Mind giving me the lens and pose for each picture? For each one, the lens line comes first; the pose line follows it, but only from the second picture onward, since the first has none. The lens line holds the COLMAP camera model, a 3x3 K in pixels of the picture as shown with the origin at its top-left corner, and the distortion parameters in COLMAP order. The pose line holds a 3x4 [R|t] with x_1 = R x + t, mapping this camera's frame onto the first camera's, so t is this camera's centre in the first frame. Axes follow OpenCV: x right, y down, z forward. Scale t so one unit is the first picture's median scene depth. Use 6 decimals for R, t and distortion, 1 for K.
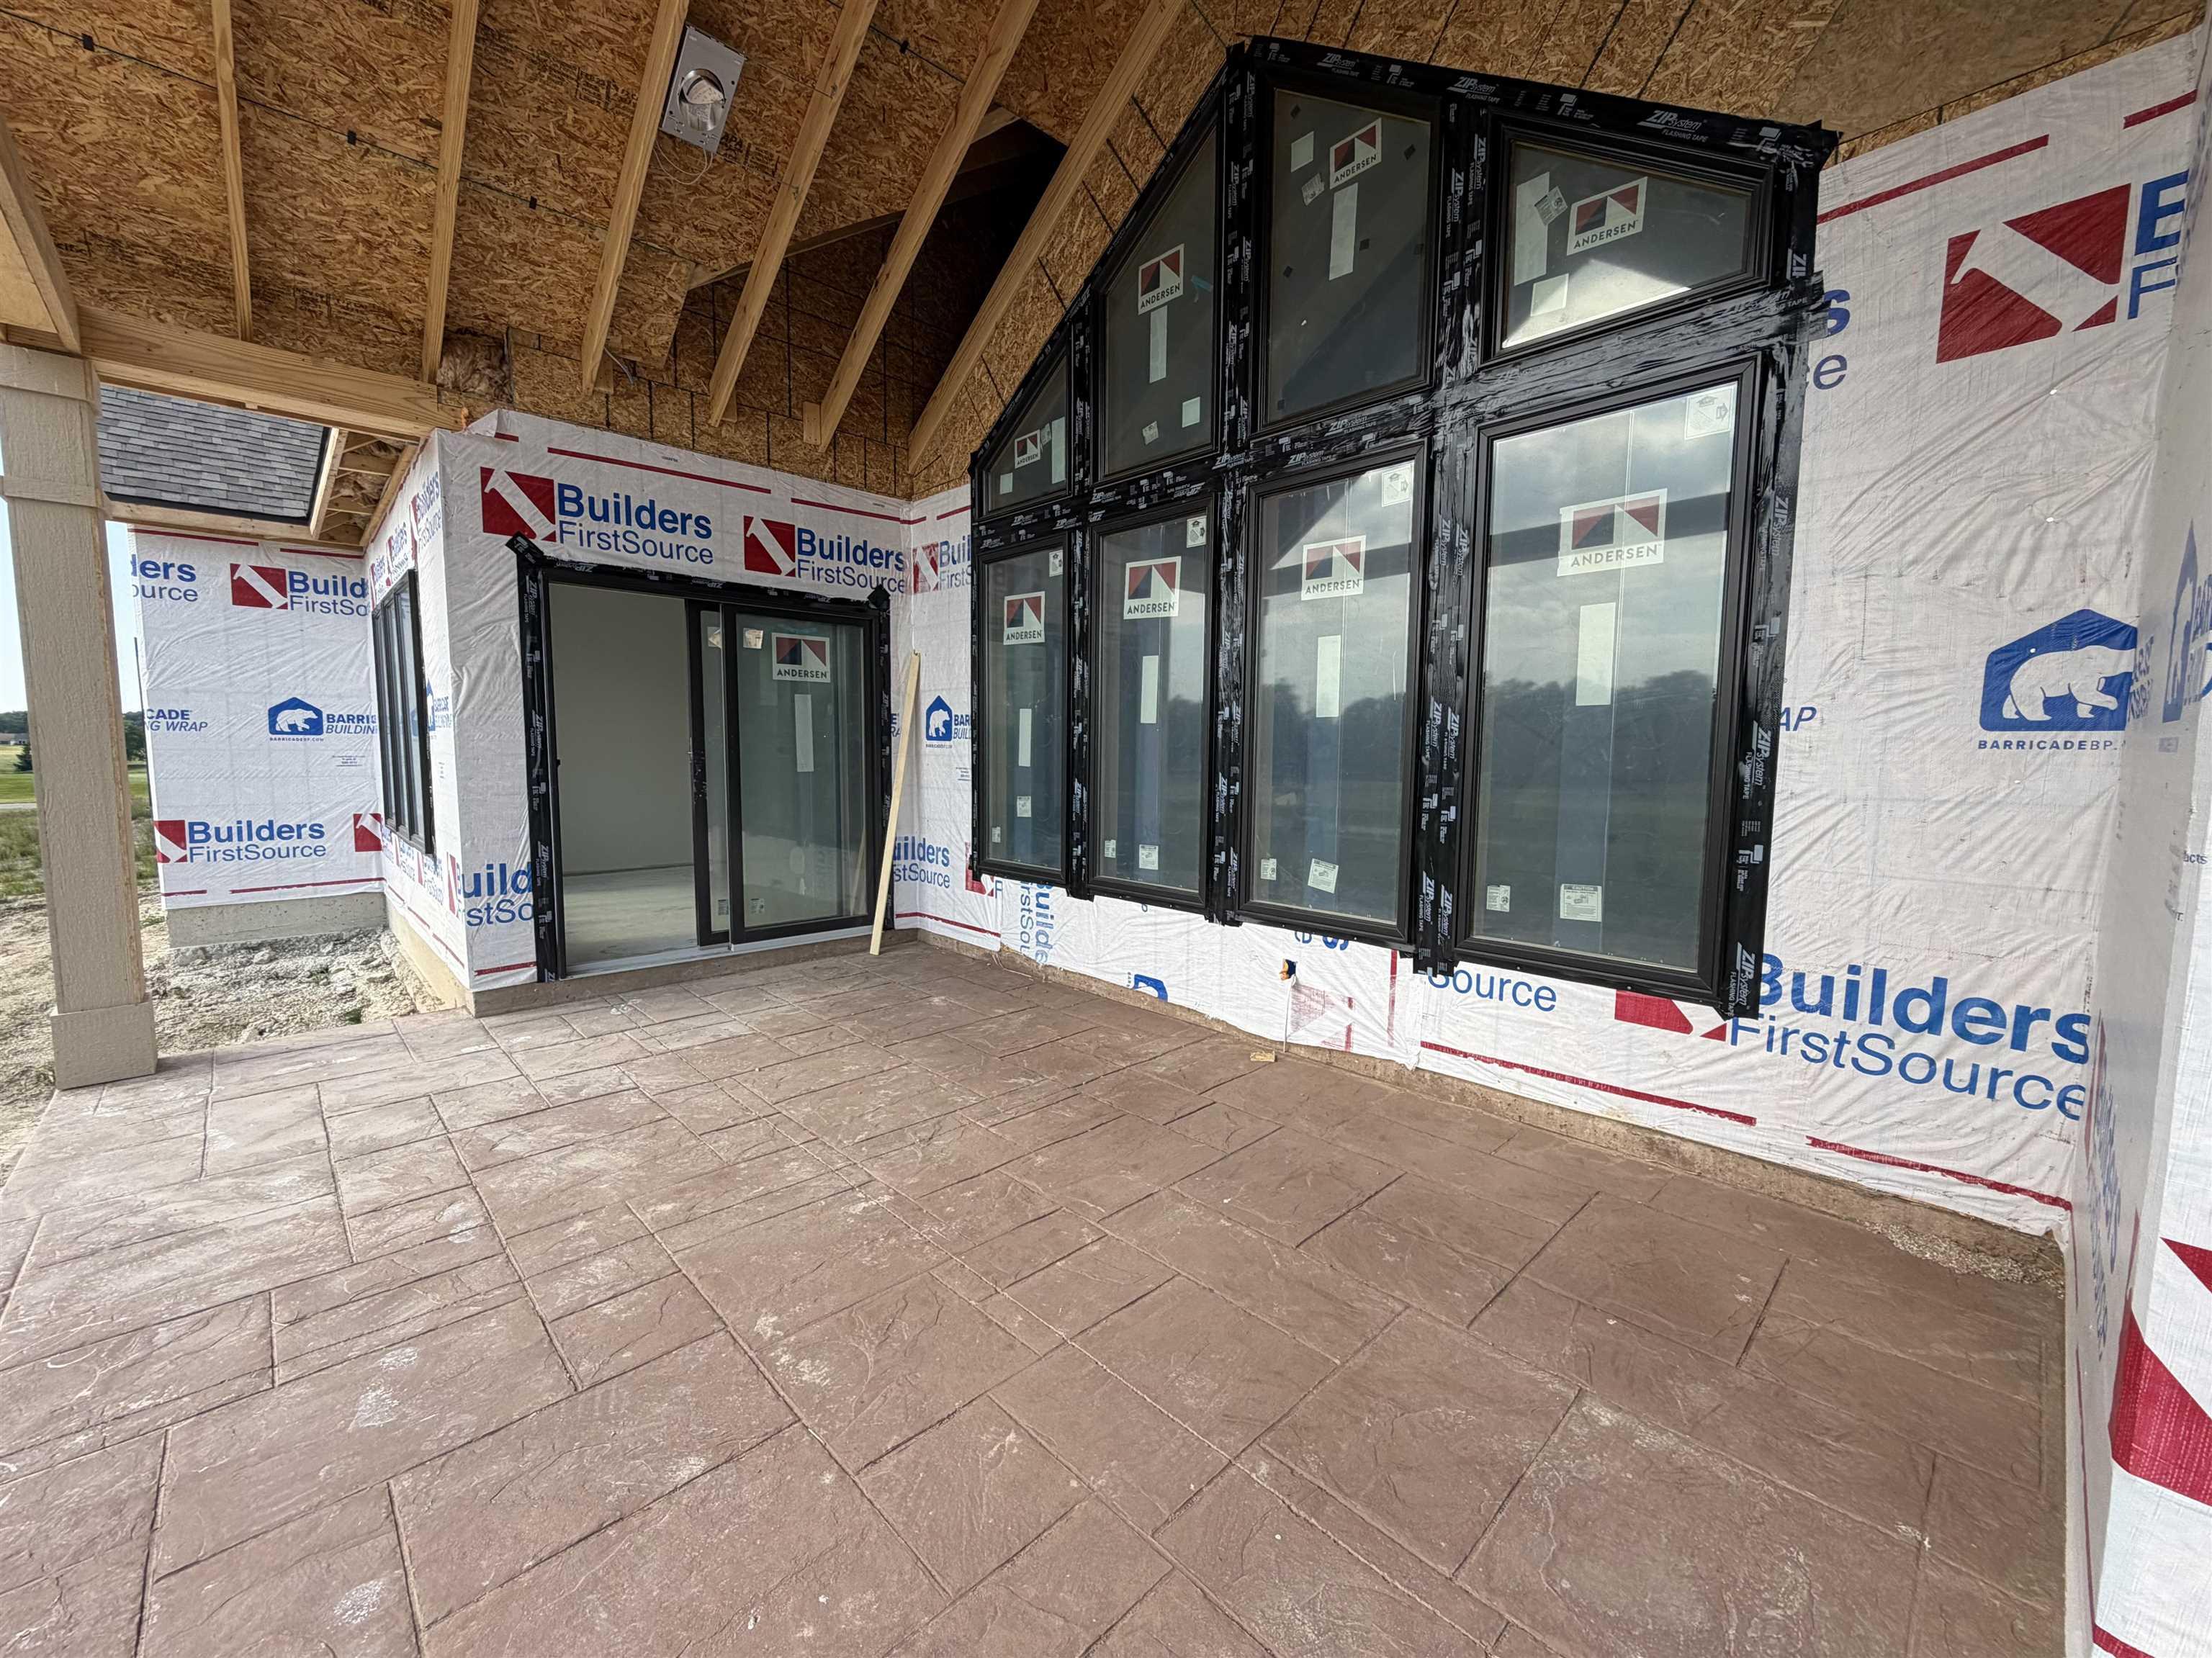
lens RADIAL K [[883.5, 0, 1092.4], [0, 883.5, 826.0], [0, 0, 1]] dist [0.000509, -0.000437]
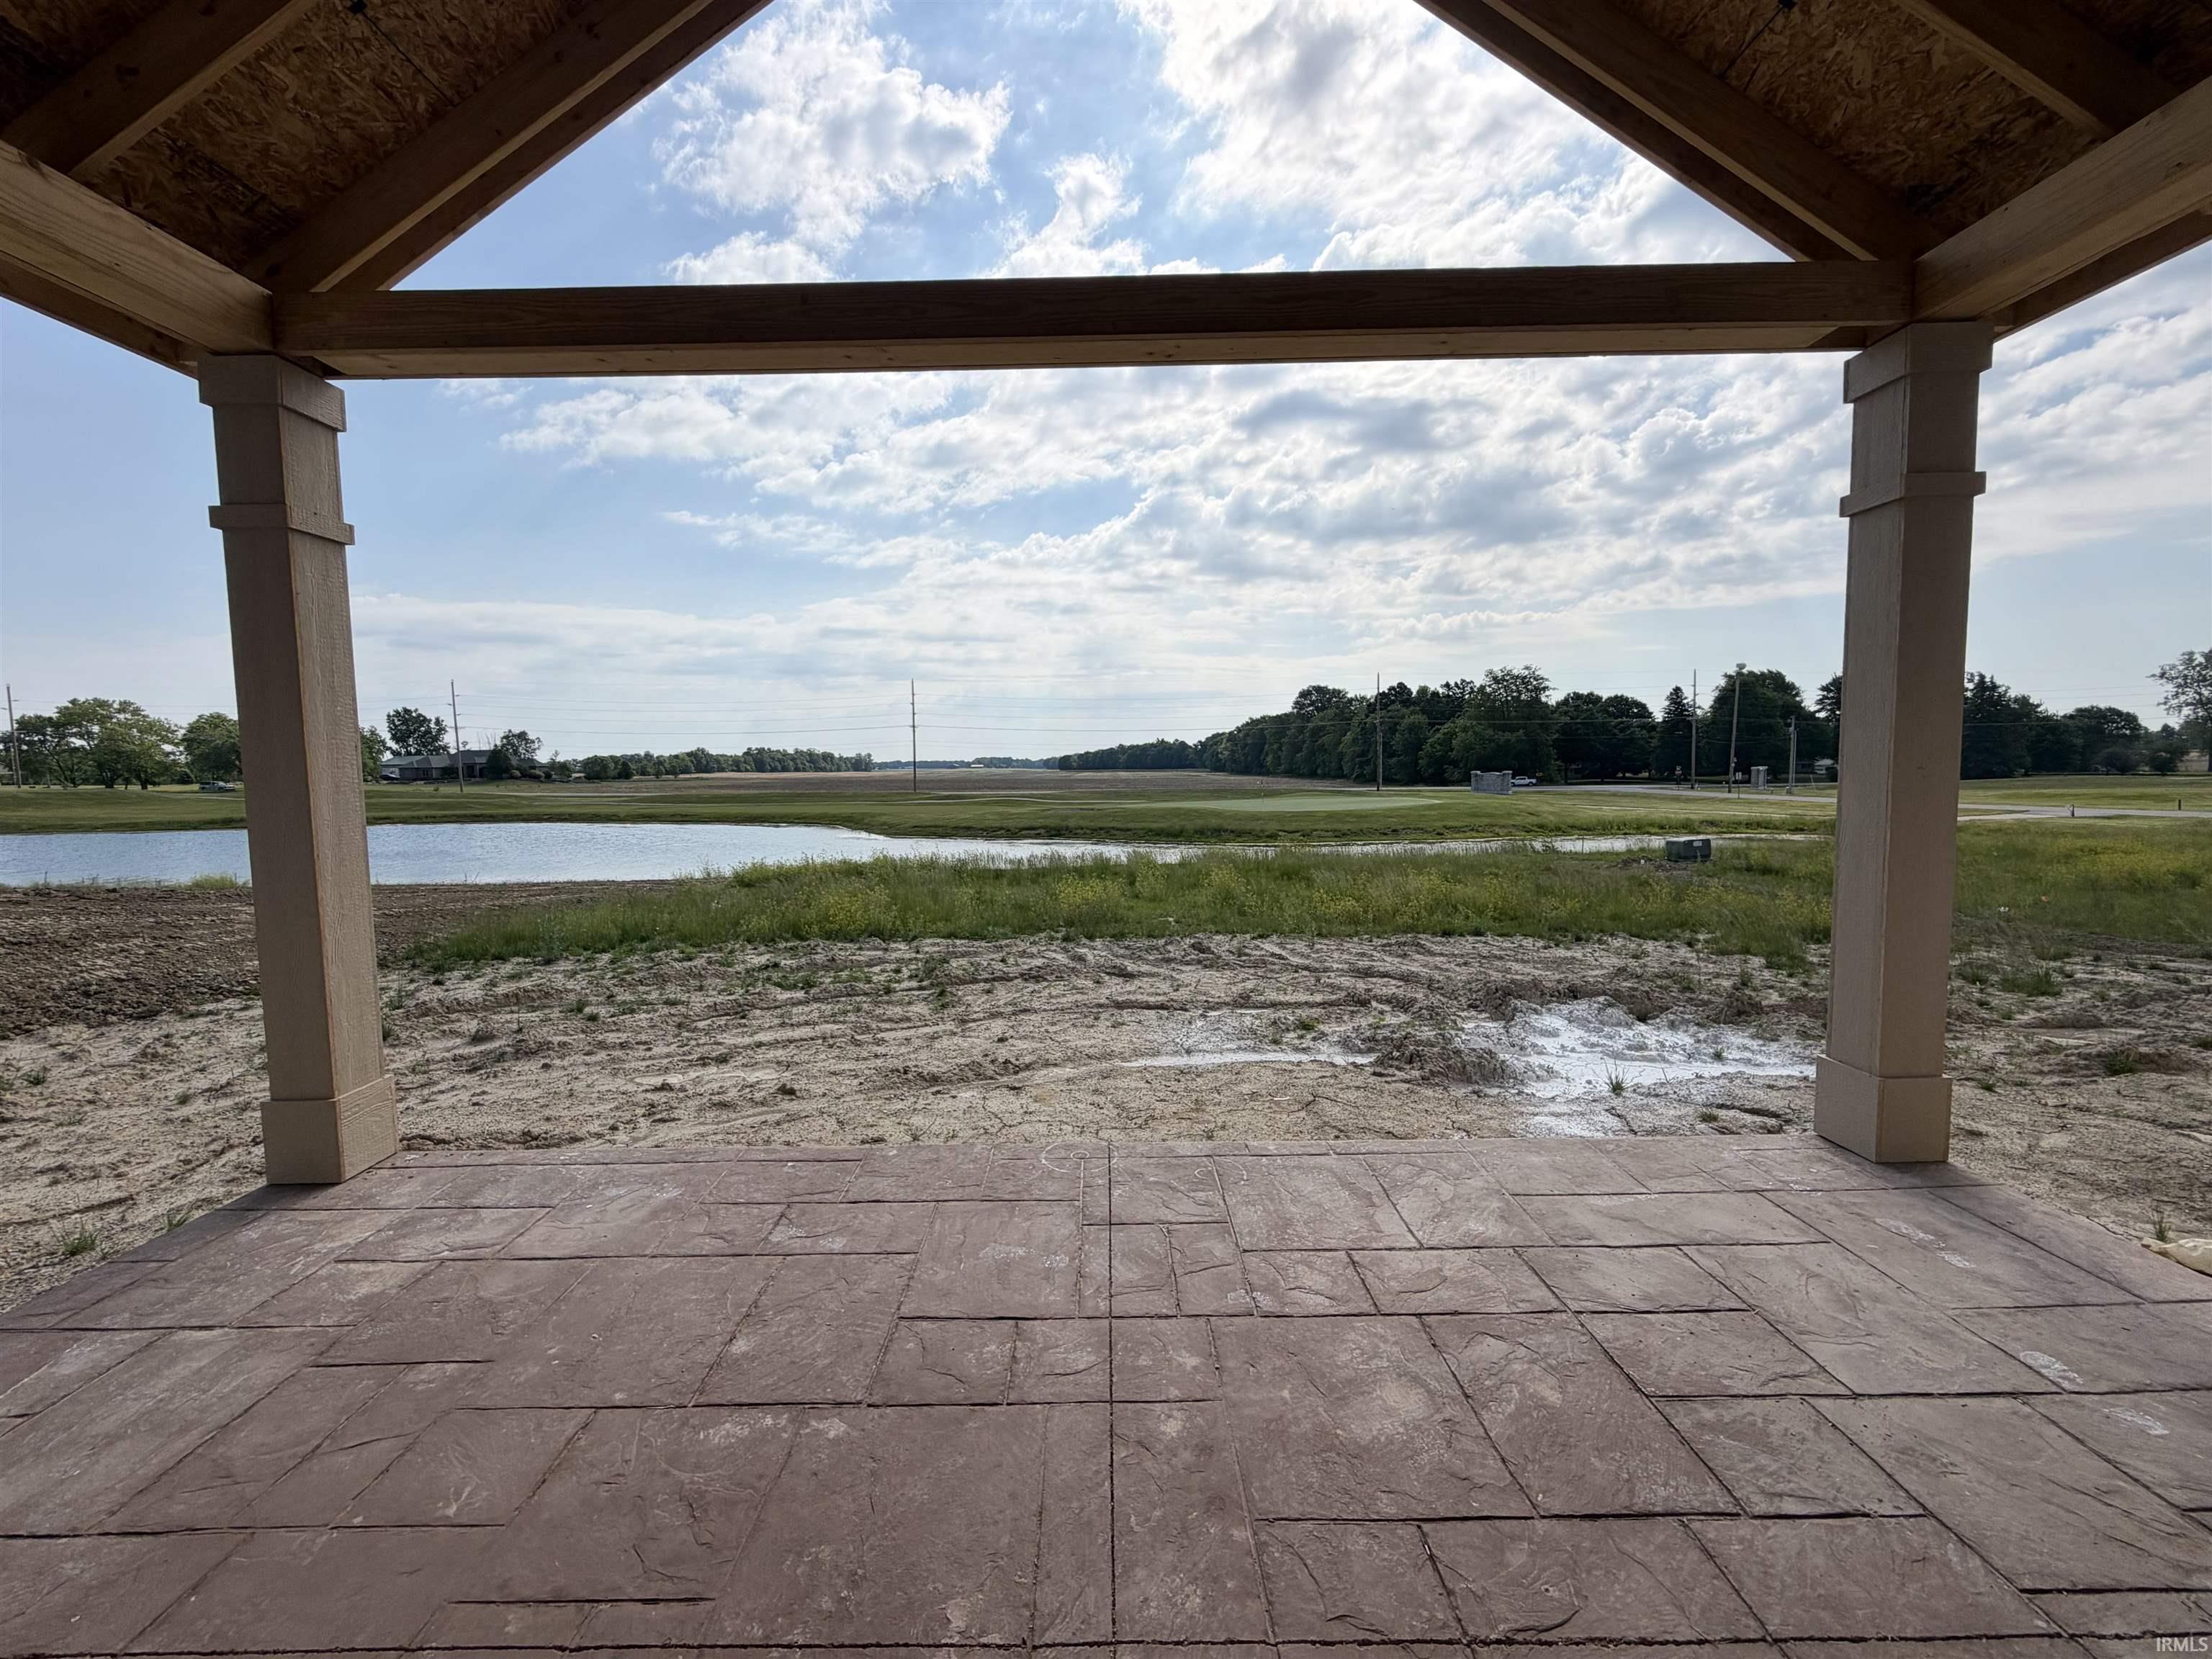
lens RADIAL K [[883.6, 0, 1107.4], [0, 883.6, 835.1], [0, 0, 1]] dist [0.000509, -0.000437]
pose [[-0.681454, 0.057851, -0.729570, 0.036482], [-0.055443, 0.989925, 0.130283, -0.095971], [0.729757, 0.129232, -0.671382, 0.949104]]
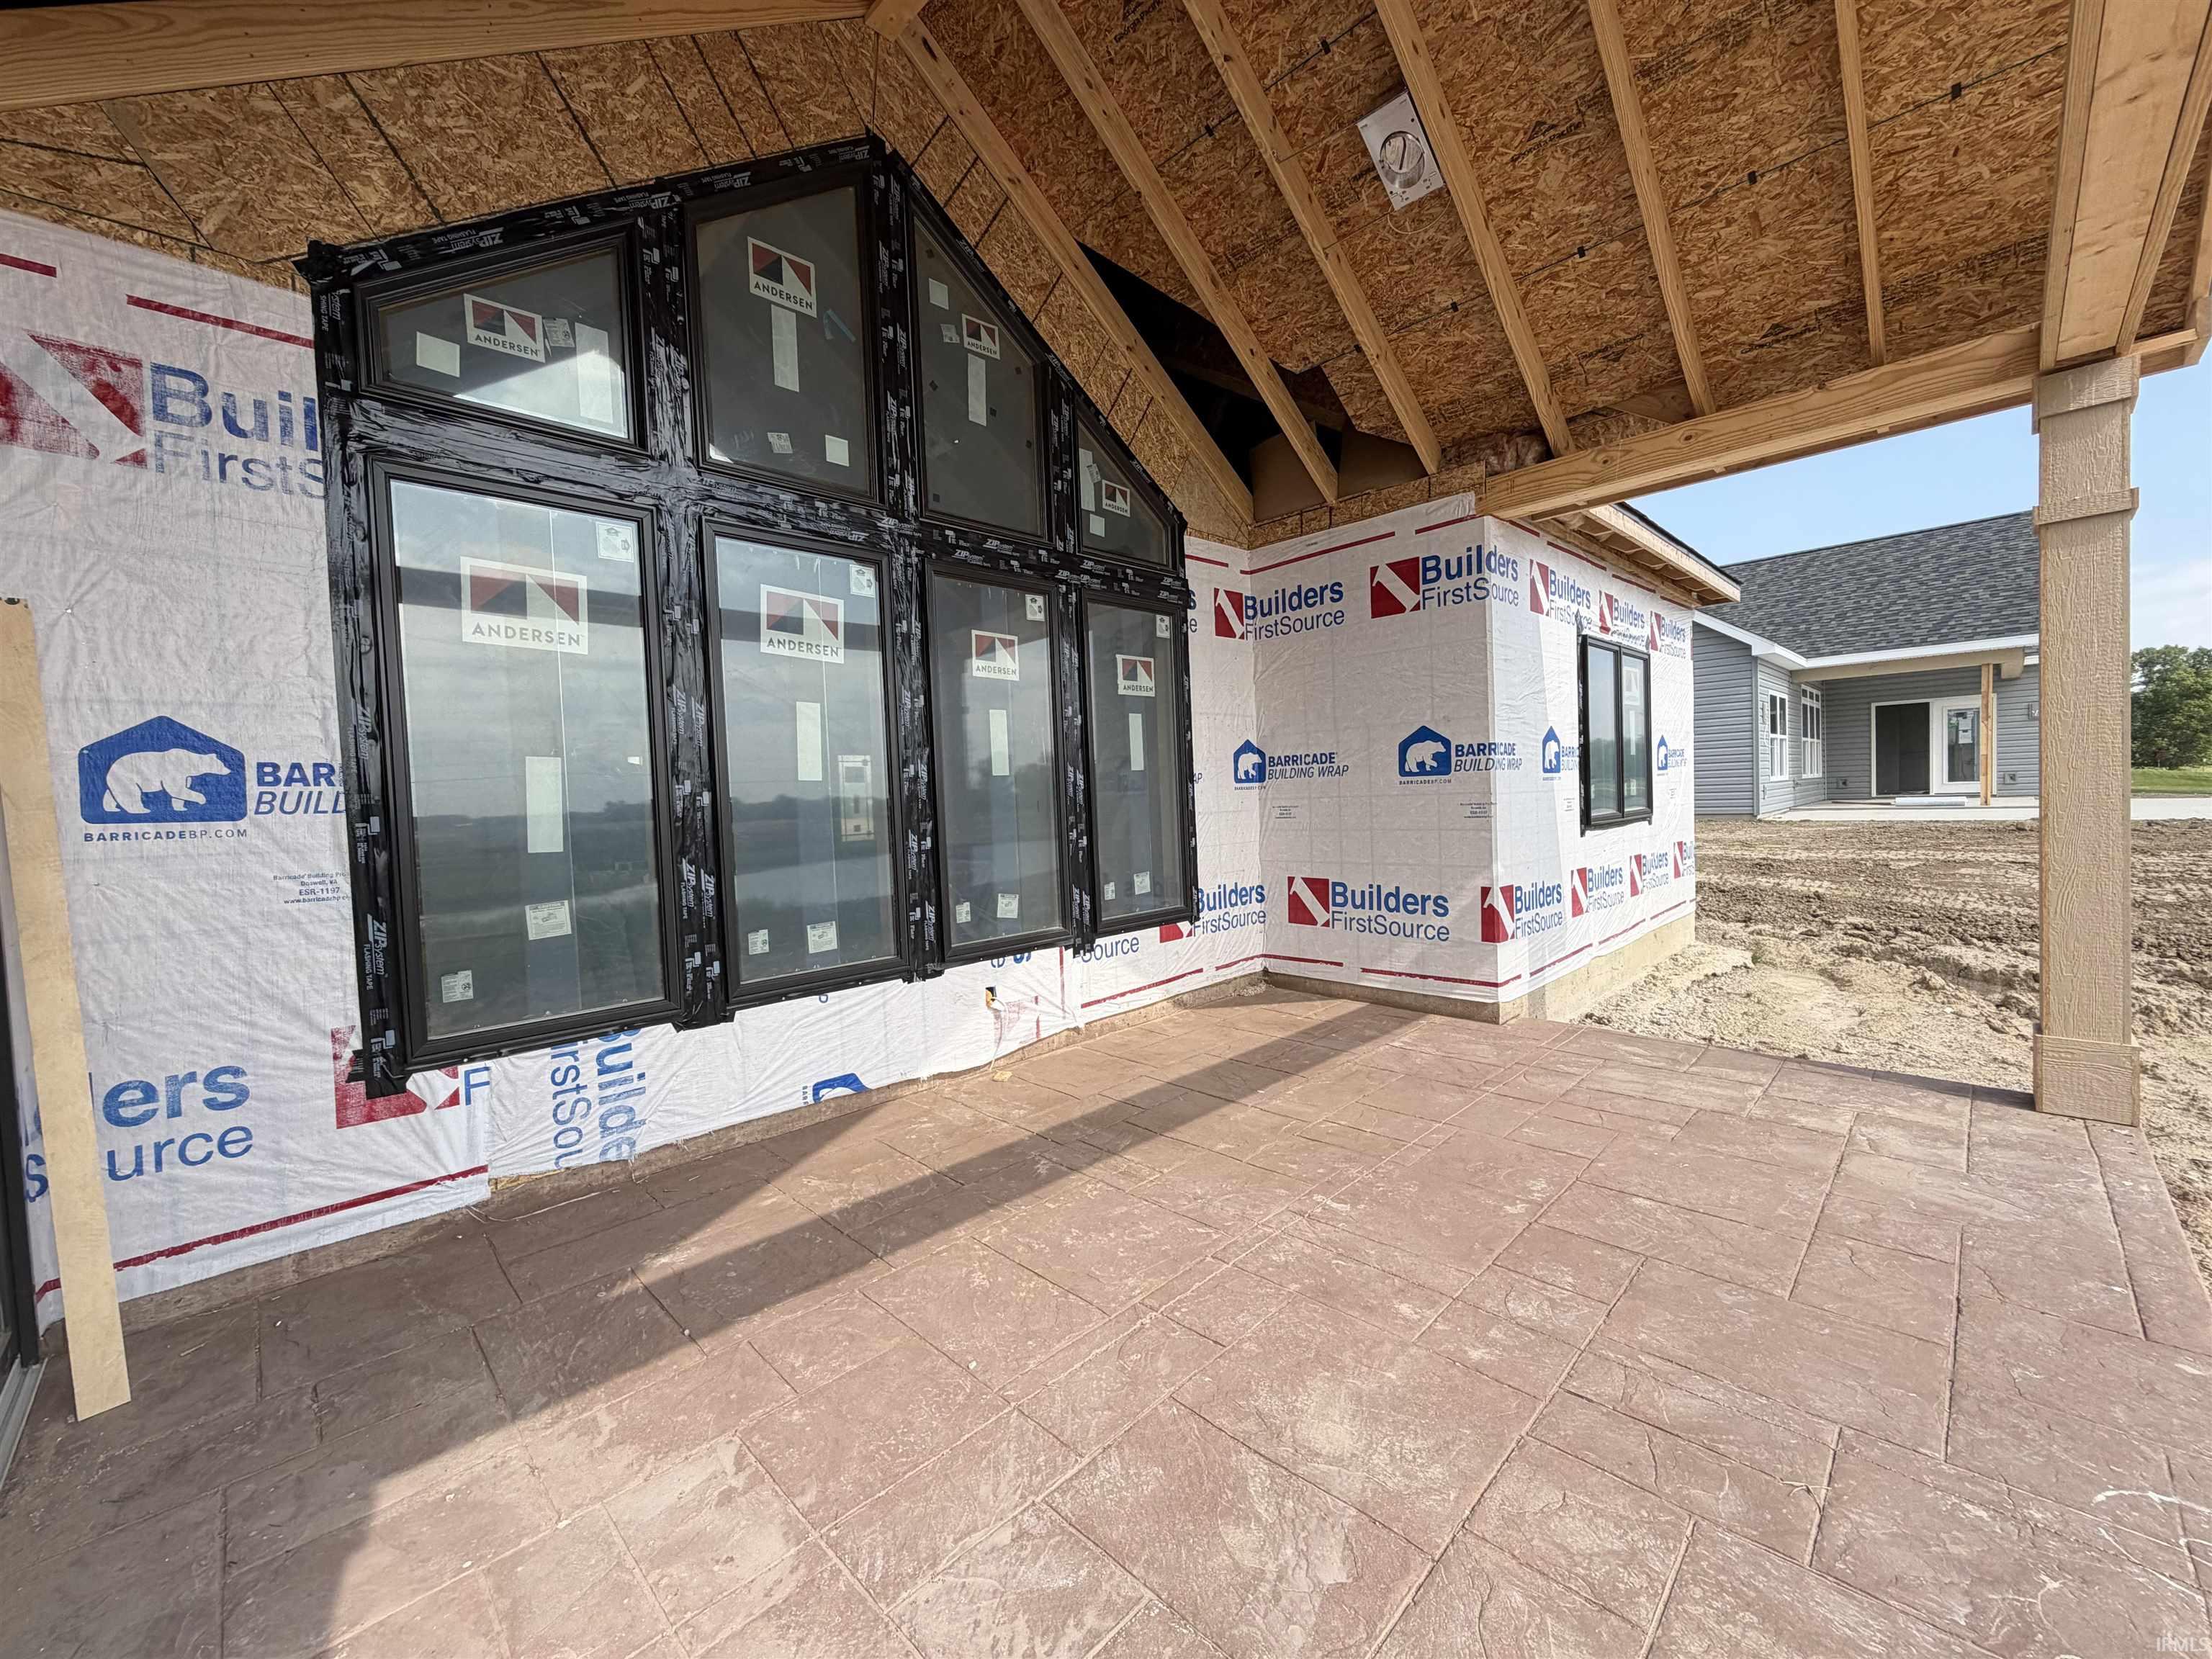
lens RADIAL K [[883.6, 0, 1094.2], [0, 883.6, 827.8], [0, 0, 1]] dist [0.000509, -0.000437]
pose [[-0.019444, -0.041483, 0.998950, -0.917999], [0.127894, 0.990828, 0.043635, -0.084778], [-0.991597, 0.128608, -0.013960, 0.862531]]
